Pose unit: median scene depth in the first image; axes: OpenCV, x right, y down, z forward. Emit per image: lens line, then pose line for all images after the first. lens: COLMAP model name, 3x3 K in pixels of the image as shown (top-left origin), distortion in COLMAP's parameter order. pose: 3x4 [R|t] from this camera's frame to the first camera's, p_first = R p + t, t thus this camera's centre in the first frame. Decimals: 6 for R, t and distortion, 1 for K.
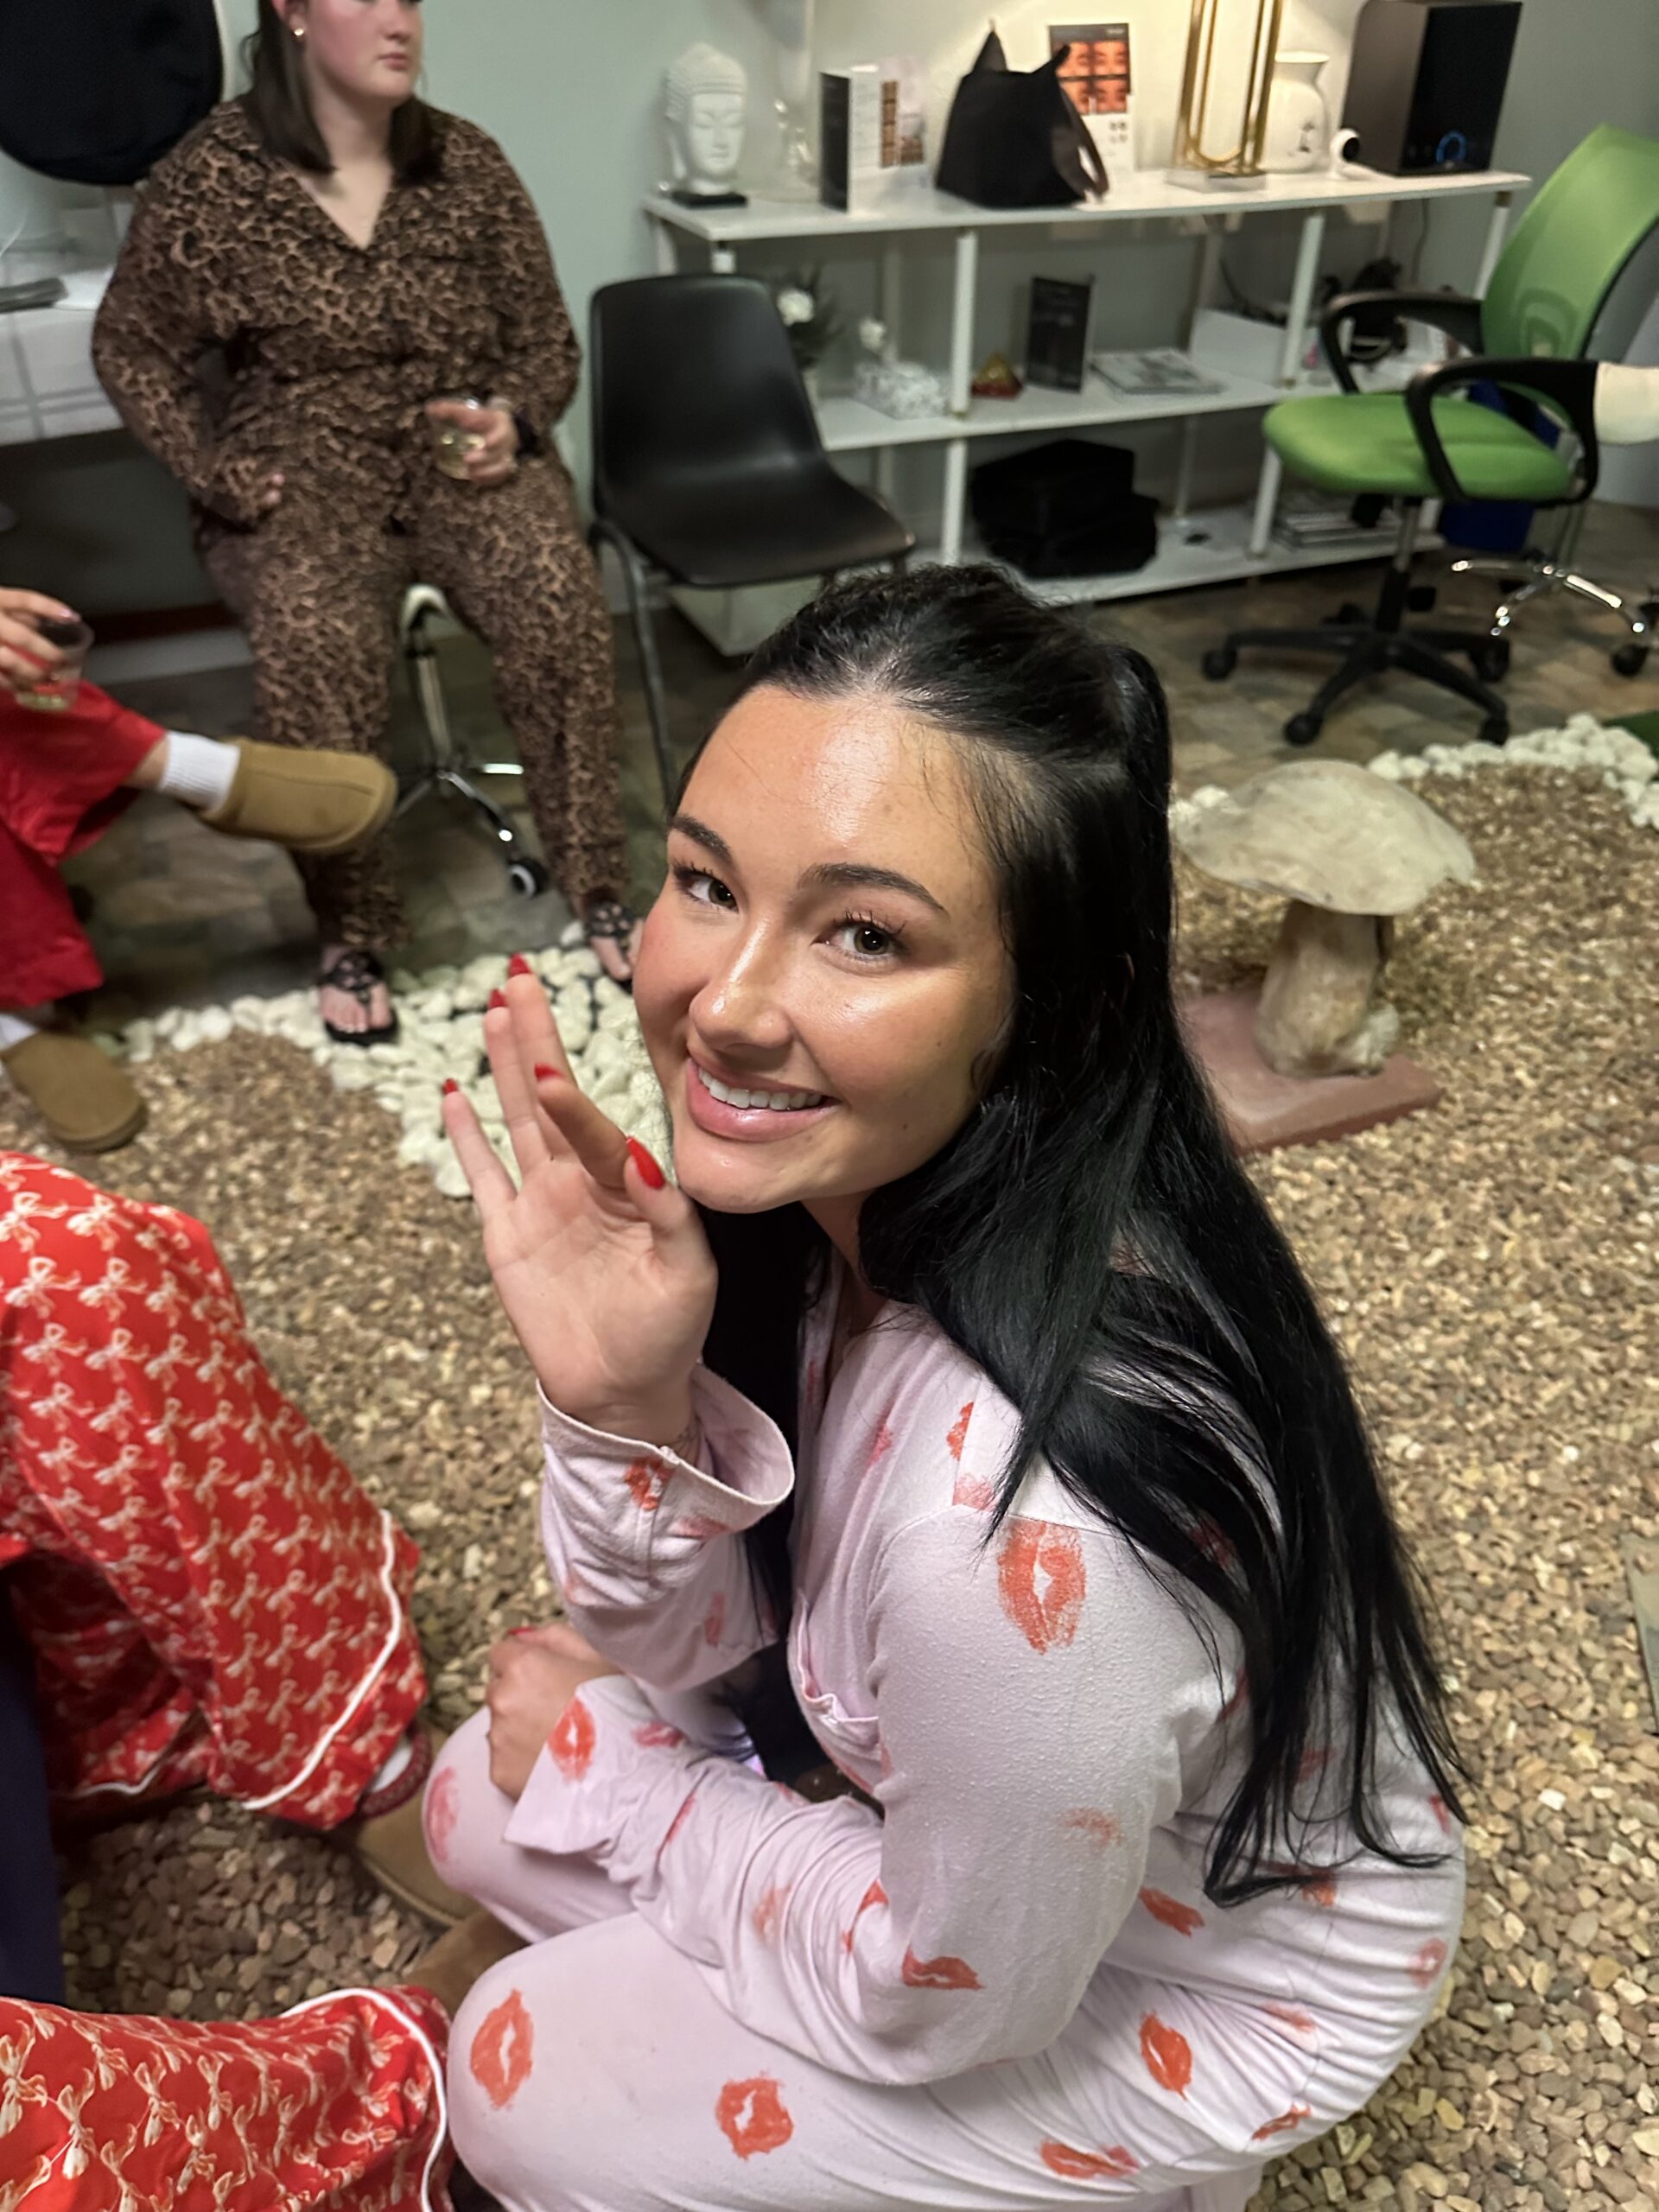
lens RADIAL K [[1549.5, 0, 801.9], [0, 1549.5, 1104.6], [0, 0, 1]] dist [-0.002108, -0.003377]
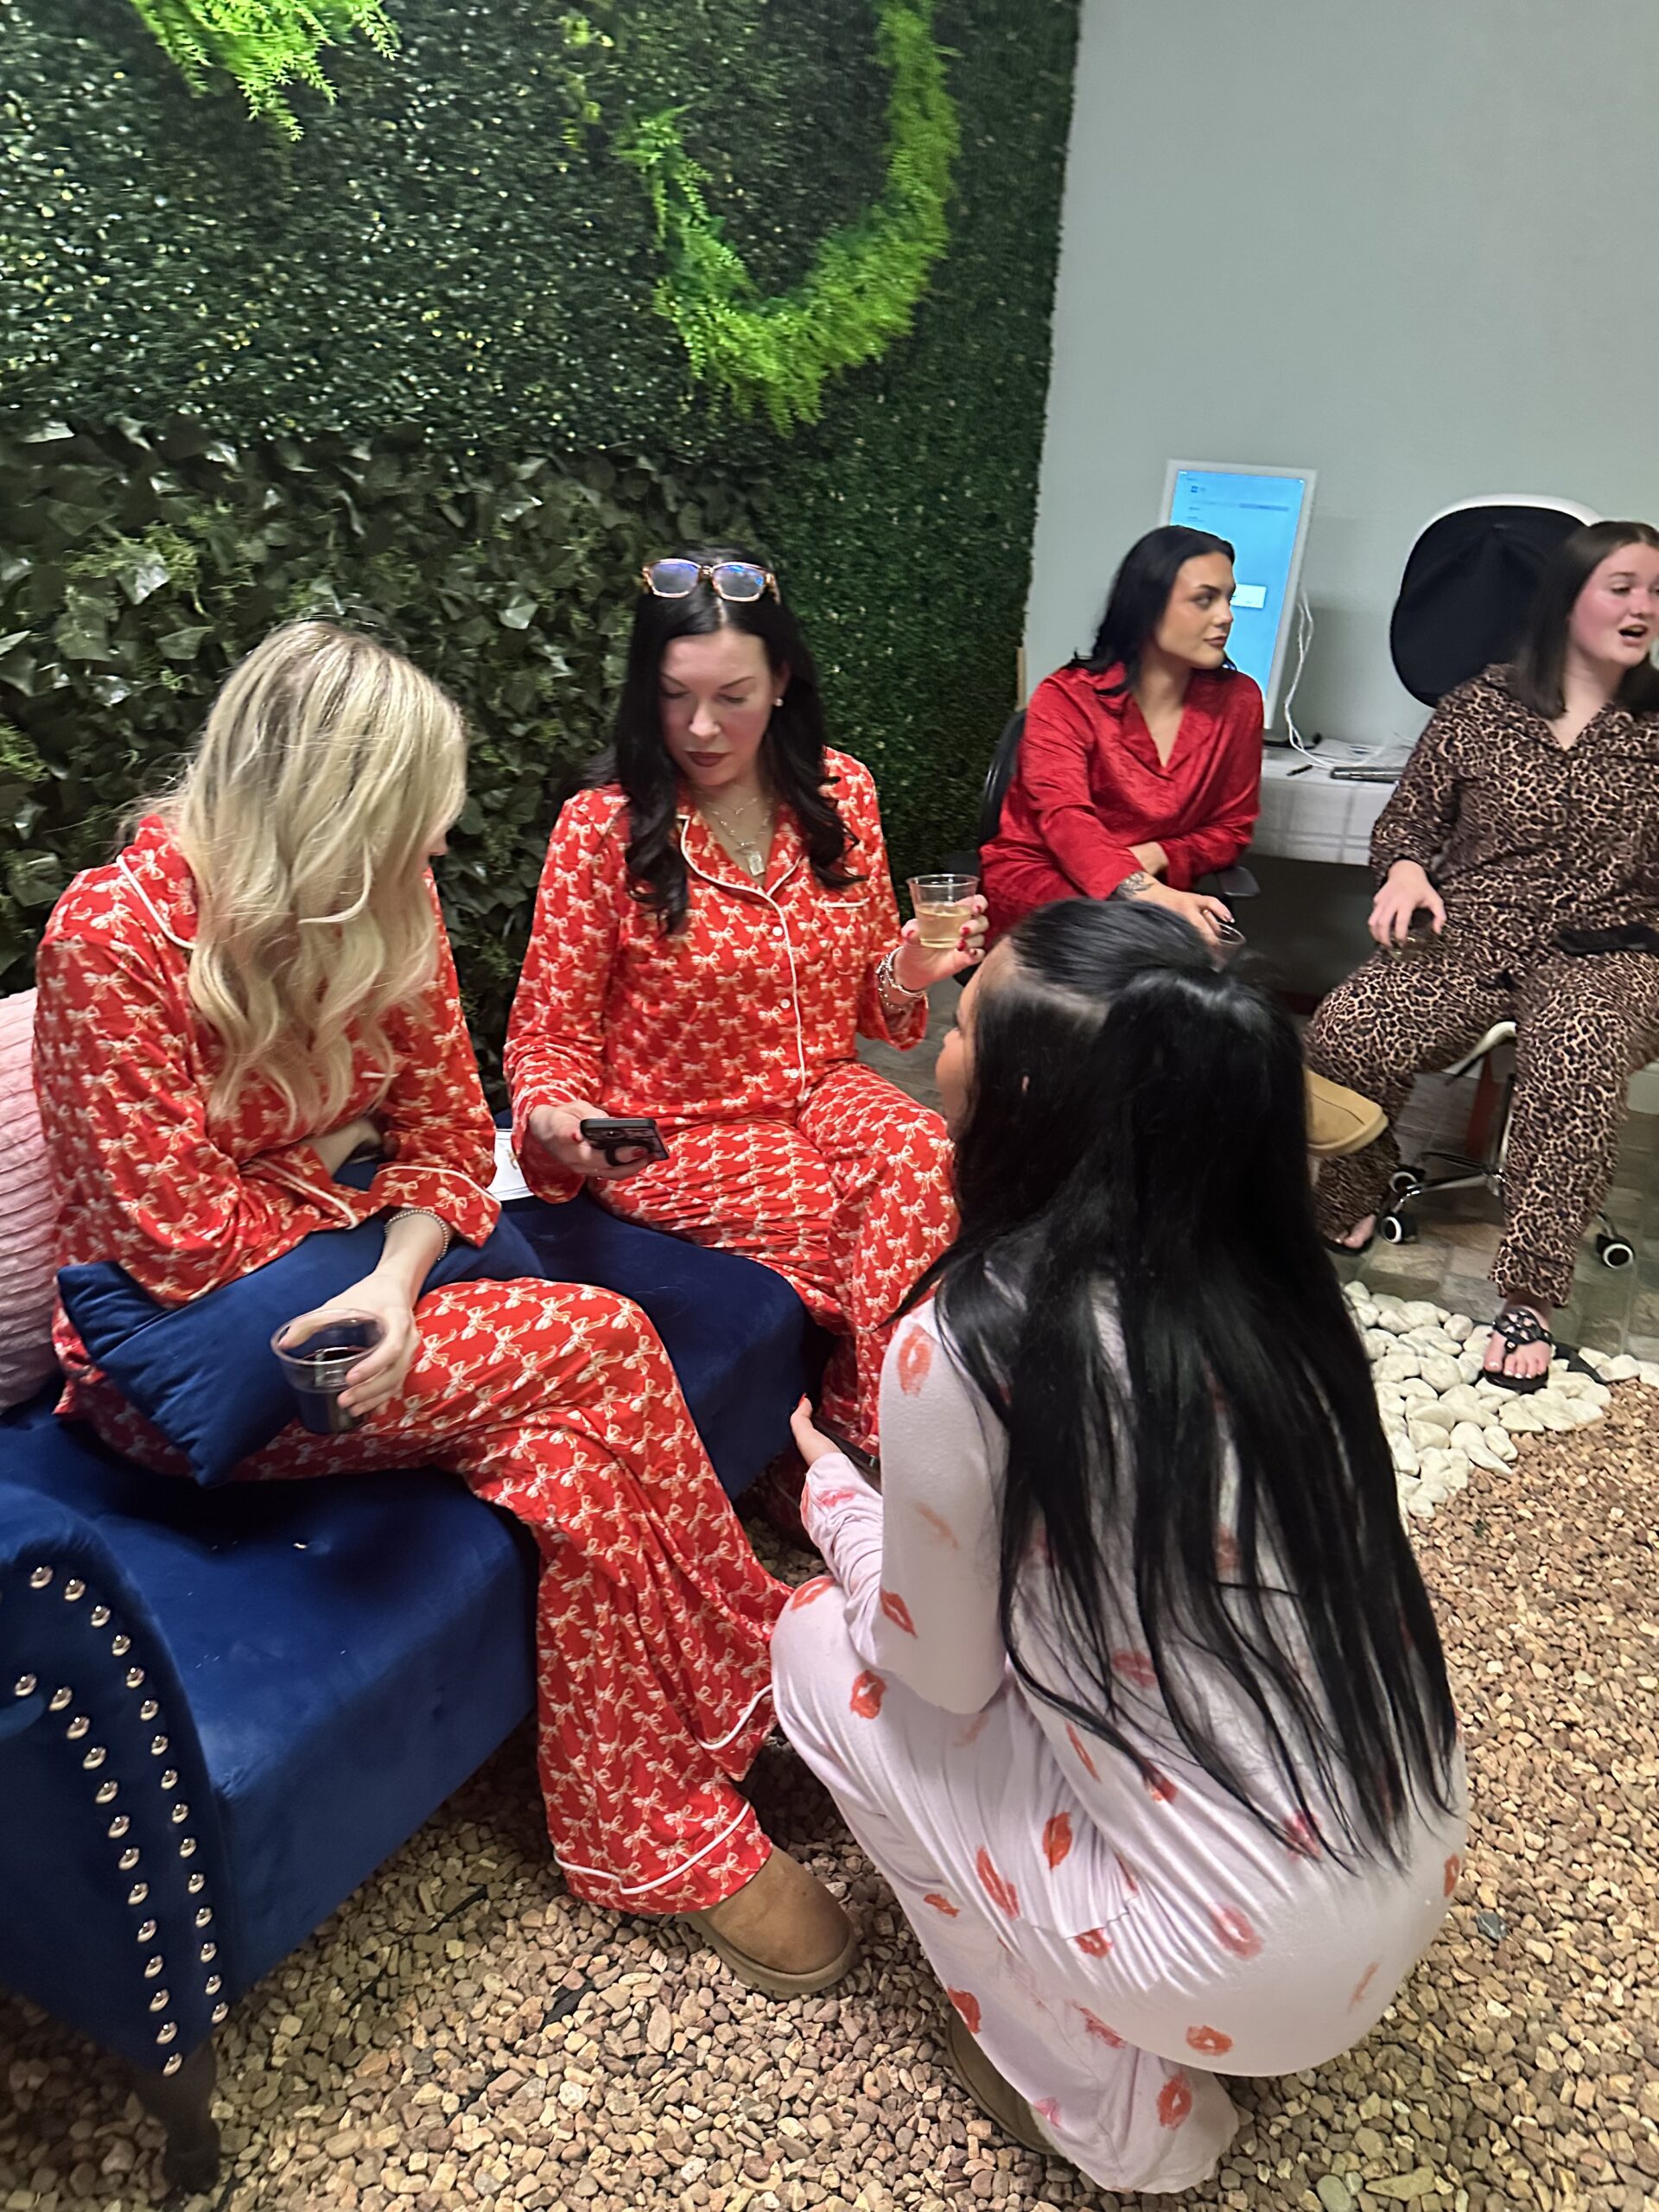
lens RADIAL K [[1549.5, 0, 801.9], [0, 1549.5, 1104.6], [0, 0, 1]] dist [-0.002108, -0.003377]
pose [[0.502817, 0.222454, -0.835278, 0.933364], [-0.505226, 0.859707, -0.075174, 0.248962], [0.701371, 0.459803, 0.544665, -0.115199]]
